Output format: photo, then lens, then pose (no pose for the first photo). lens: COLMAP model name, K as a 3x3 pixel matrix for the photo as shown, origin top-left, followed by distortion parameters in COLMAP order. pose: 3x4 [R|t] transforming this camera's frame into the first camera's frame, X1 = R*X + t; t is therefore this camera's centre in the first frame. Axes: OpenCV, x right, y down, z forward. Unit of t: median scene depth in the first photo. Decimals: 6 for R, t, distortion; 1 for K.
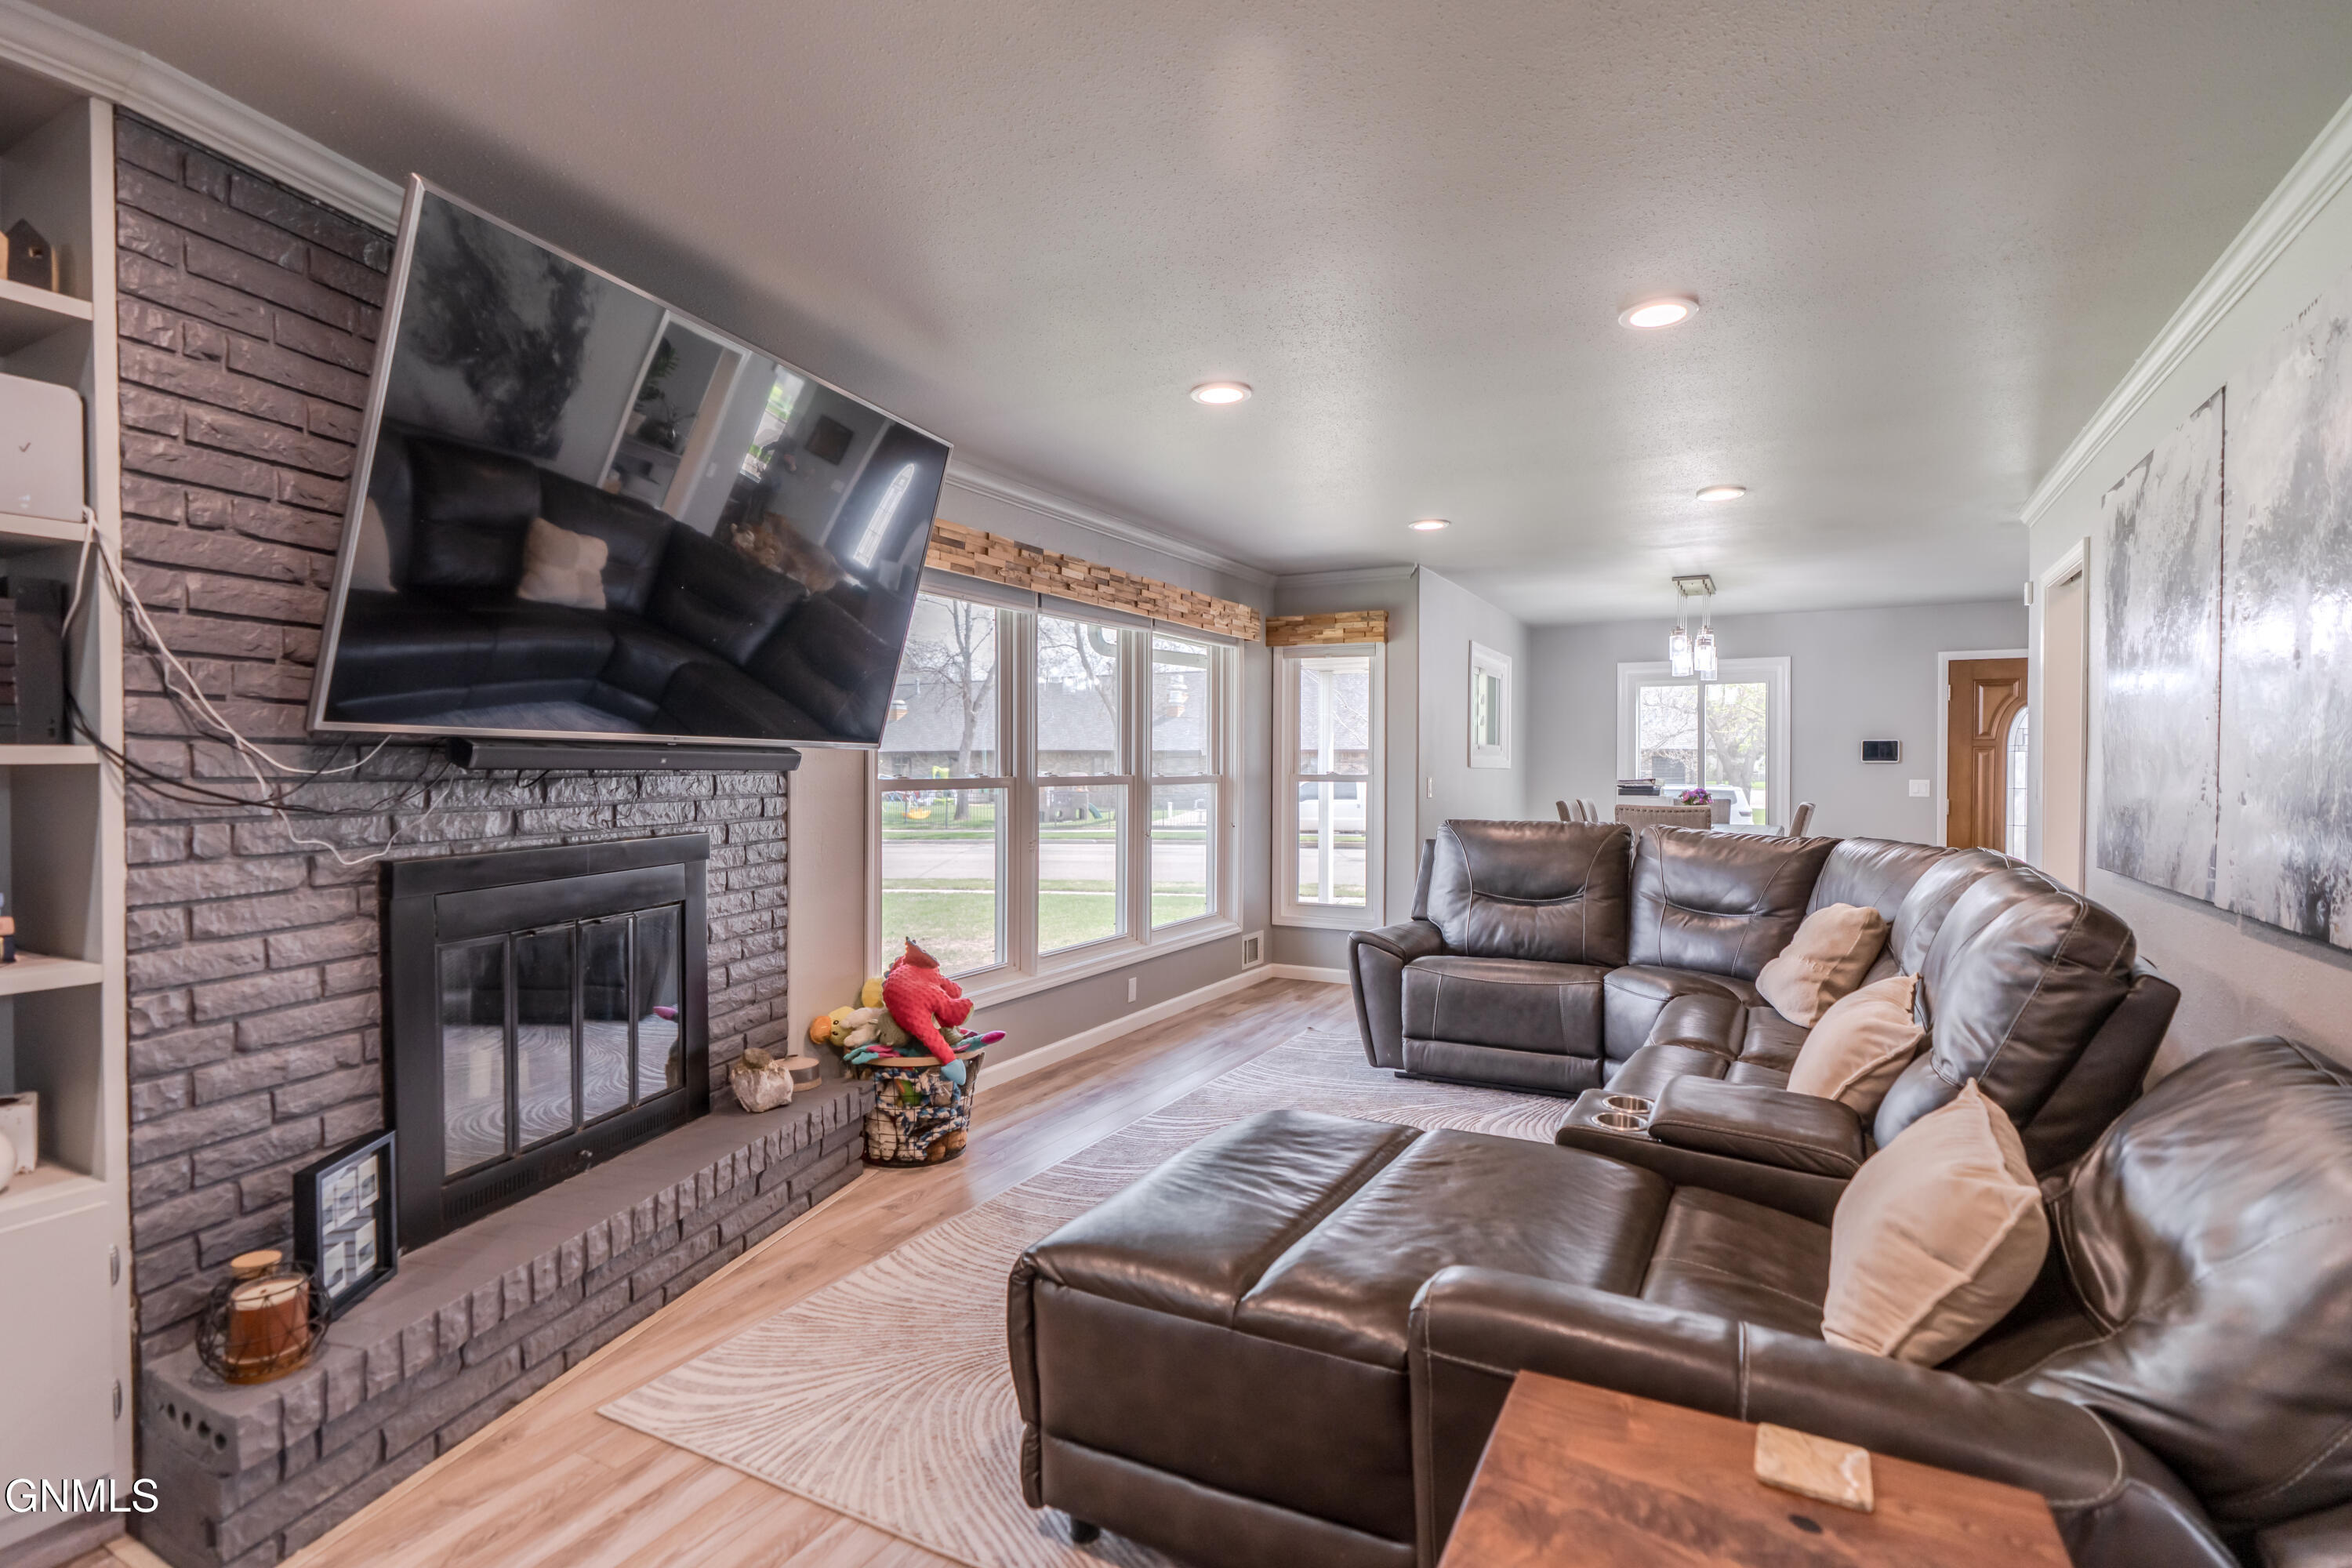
lens RADIAL K [[1079.8, 0, 1168.4], [0, 1079.8, 781.1], [0, 0, 1]] dist [-0.001122, -0.000501]
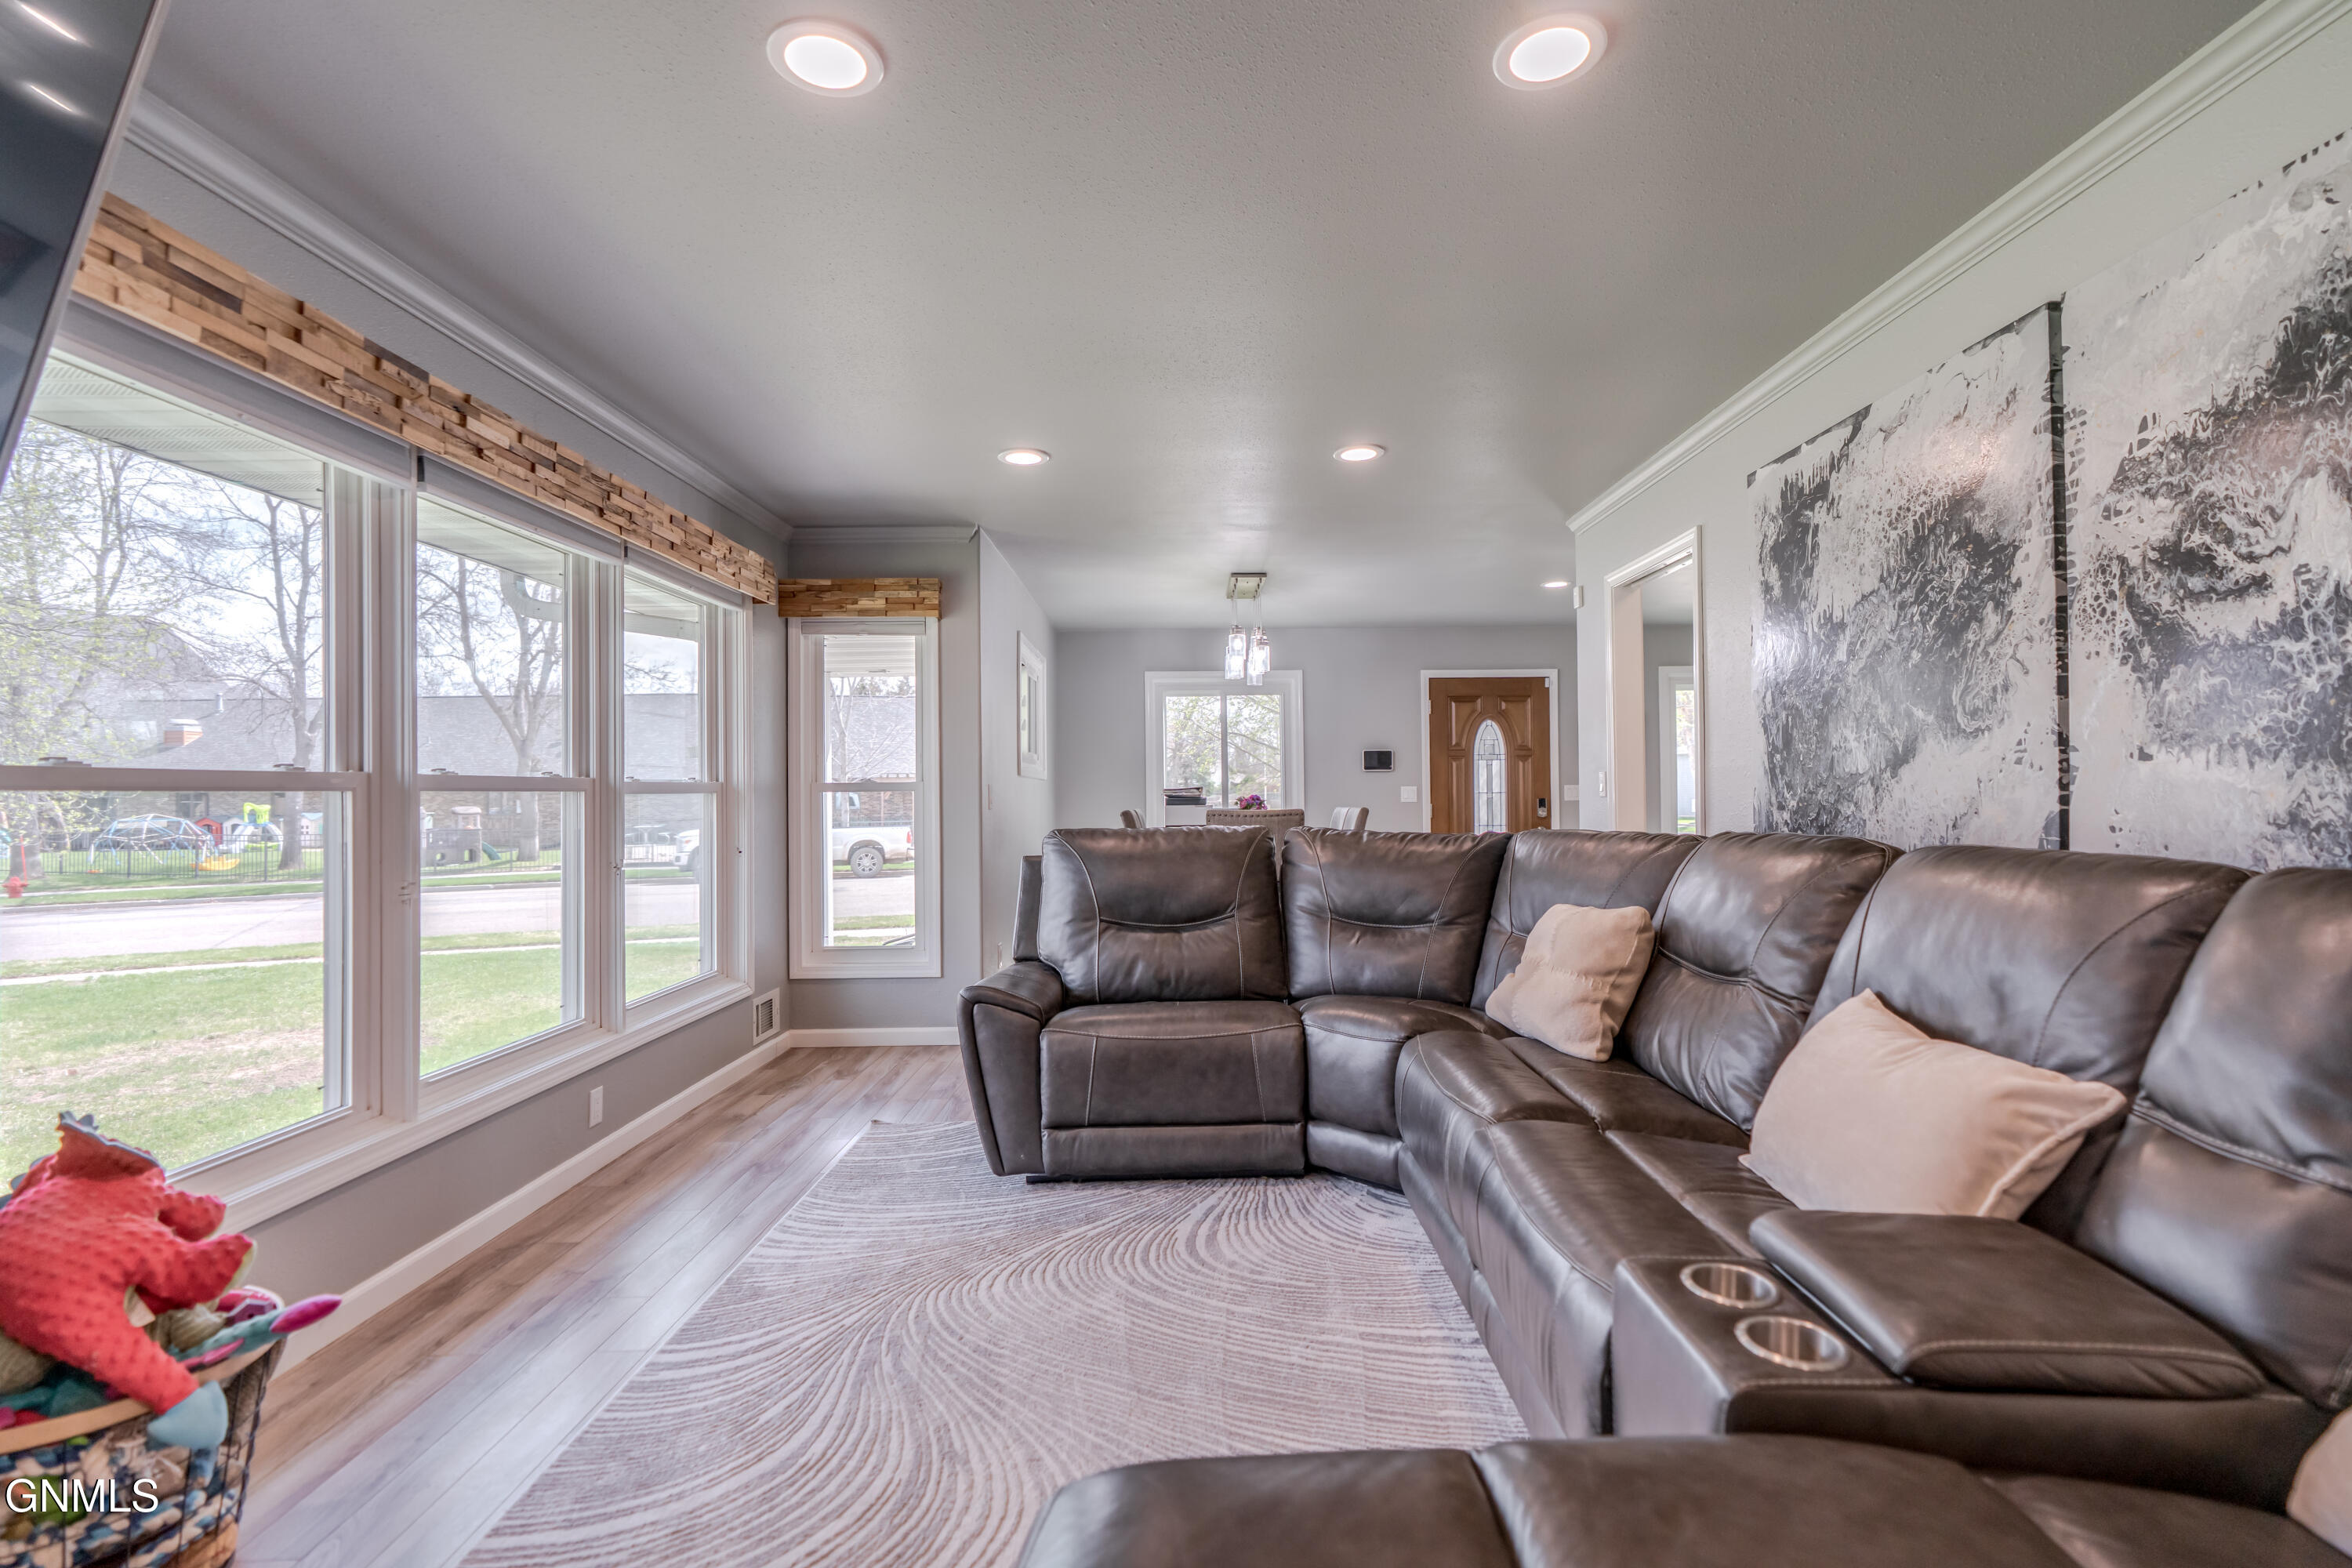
lens RADIAL K [[1050.0, 0, 1188.5], [0, 1050.0, 783.6], [0, 0, 1]] dist [-0.008820, 0.003330]
pose [[0.867505, -0.006445, 0.497387, -0.042014], [0.018433, 0.999646, -0.019196, 0.020506], [-0.497087, 0.025821, 0.867316, 0.314525]]
